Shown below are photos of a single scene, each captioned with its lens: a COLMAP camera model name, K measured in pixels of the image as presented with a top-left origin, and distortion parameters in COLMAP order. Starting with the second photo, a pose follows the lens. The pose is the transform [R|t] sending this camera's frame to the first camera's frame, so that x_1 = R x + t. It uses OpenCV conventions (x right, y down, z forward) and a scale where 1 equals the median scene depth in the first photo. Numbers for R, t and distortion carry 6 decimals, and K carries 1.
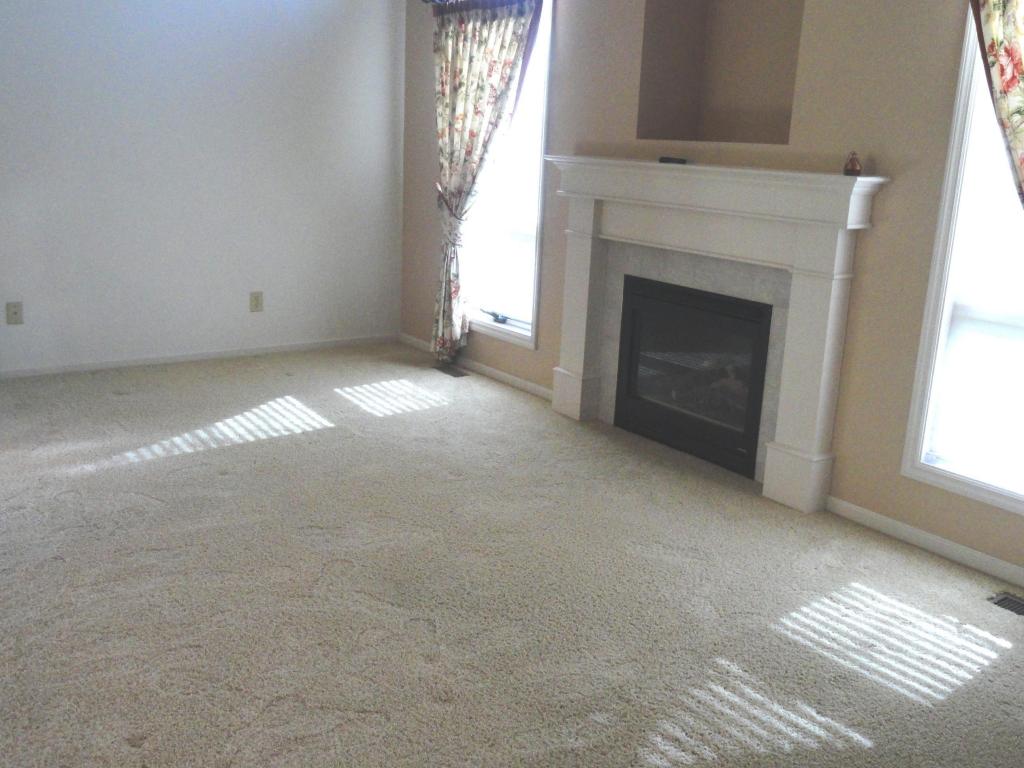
lens RADIAL K [[943.2, 0, 512.0], [0, 943.2, 384.0], [0, 0, 1]] dist [0.000316, -0.001915]
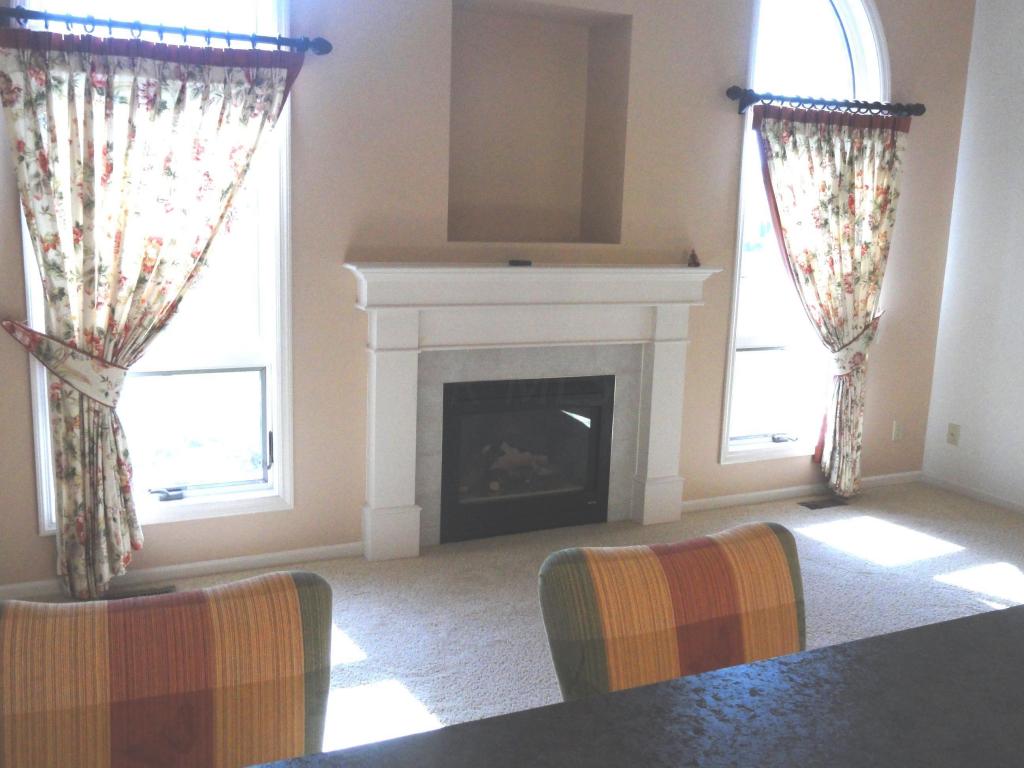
lens RADIAL K [[967.4, 0, 512.0], [0, 967.4, 384.0], [0, 0, 1]] dist [-0.061949, 0.005551]
pose [[0.177921, -0.233314, 0.955986, -0.777604], [0.211627, 0.957826, 0.194377, -0.286122], [-0.961019, 0.167729, 0.219793, 0.725891]]
